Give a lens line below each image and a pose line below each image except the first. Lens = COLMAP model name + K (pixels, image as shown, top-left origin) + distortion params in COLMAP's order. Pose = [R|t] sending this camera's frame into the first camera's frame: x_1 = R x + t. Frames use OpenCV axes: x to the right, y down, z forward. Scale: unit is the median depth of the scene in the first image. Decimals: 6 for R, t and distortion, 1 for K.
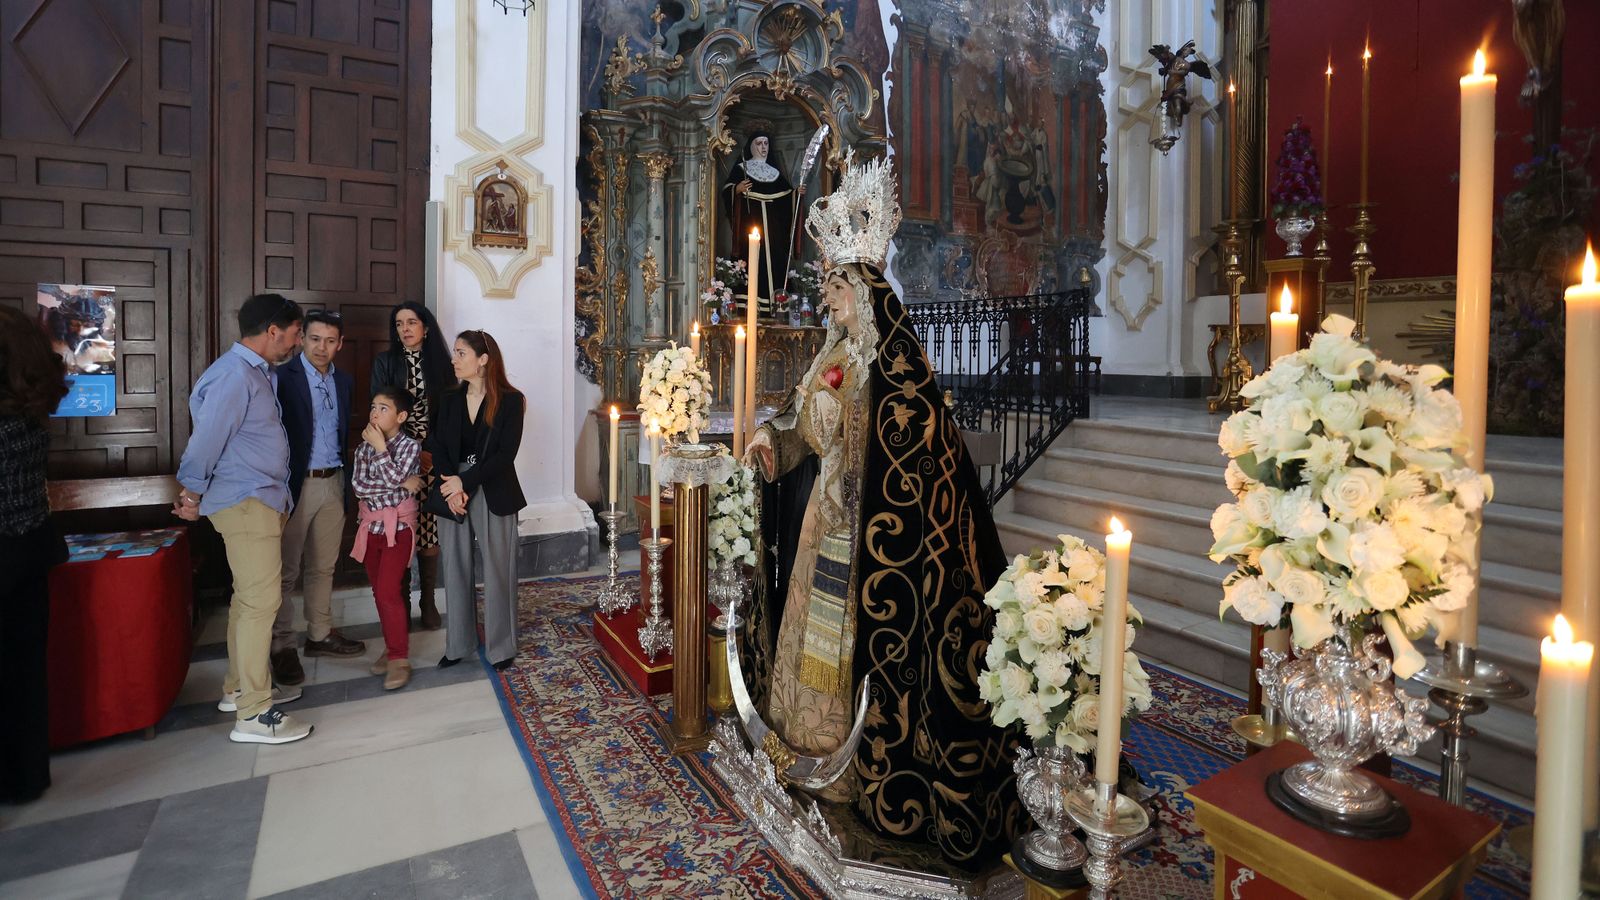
lens RADIAL K [[796.4, 0, 799.7], [0, 796.4, 380.2], [0, 0, 1]] dist [-0.091101, 0.049739]
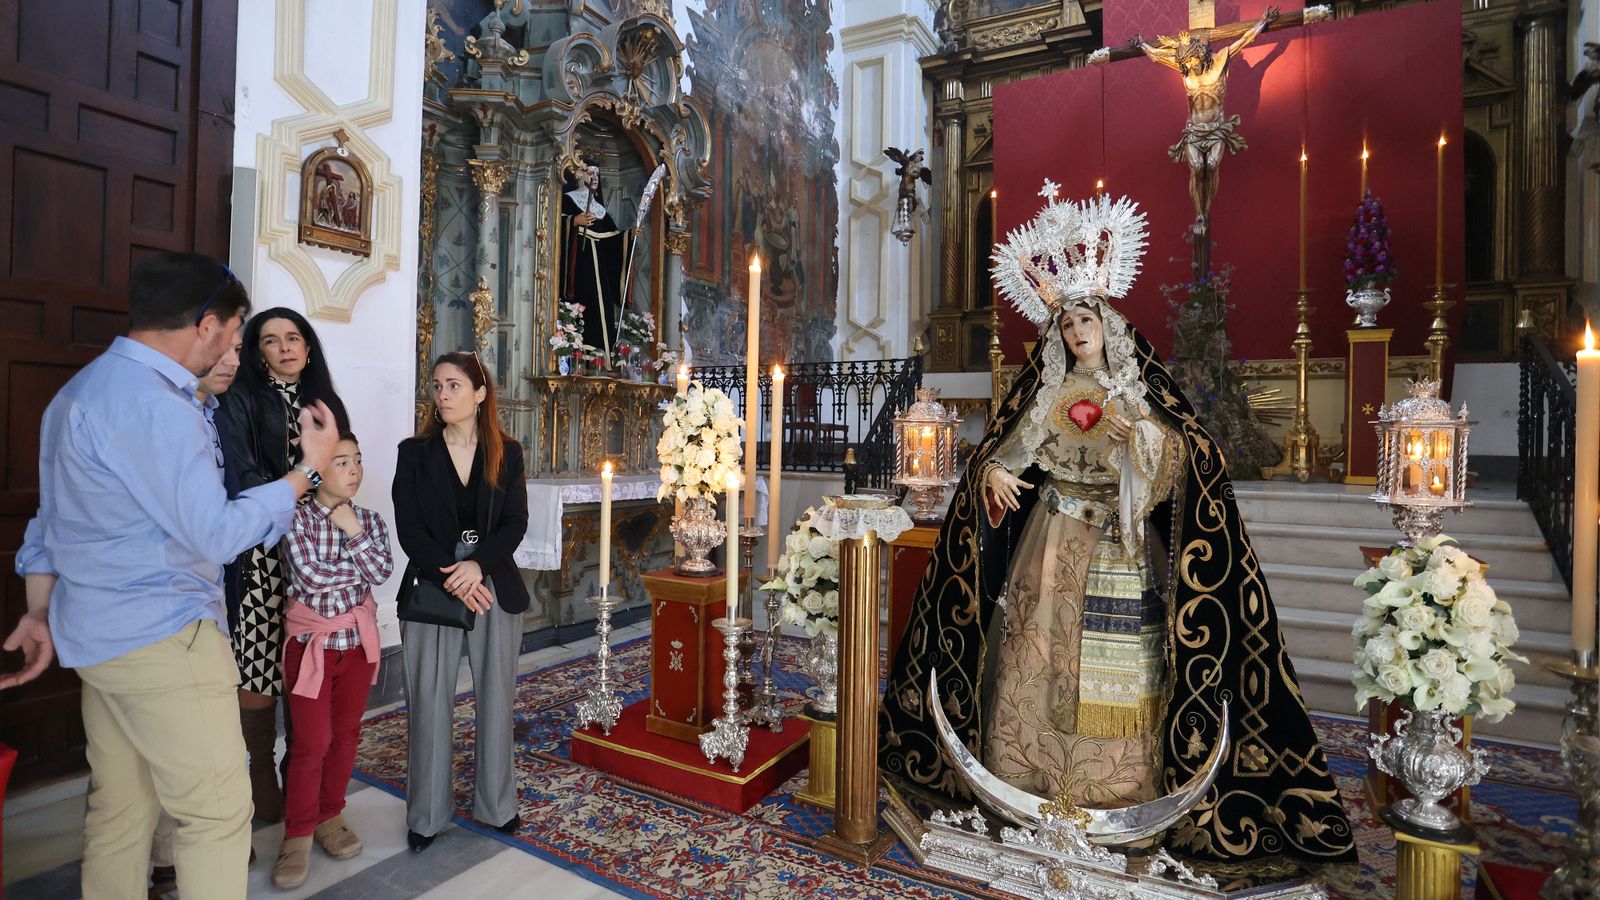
lens RADIAL K [[788.8, 0, 800.6], [0, 788.8, 439.5], [0, 0, 1]] dist [-0.080991, 0.035527]
pose [[0.855155, 0.003252, 0.518362, -0.377539], [0.011099, 0.999636, -0.024581, 0.025533], [-0.518253, 0.026774, 0.854808, 0.185674]]
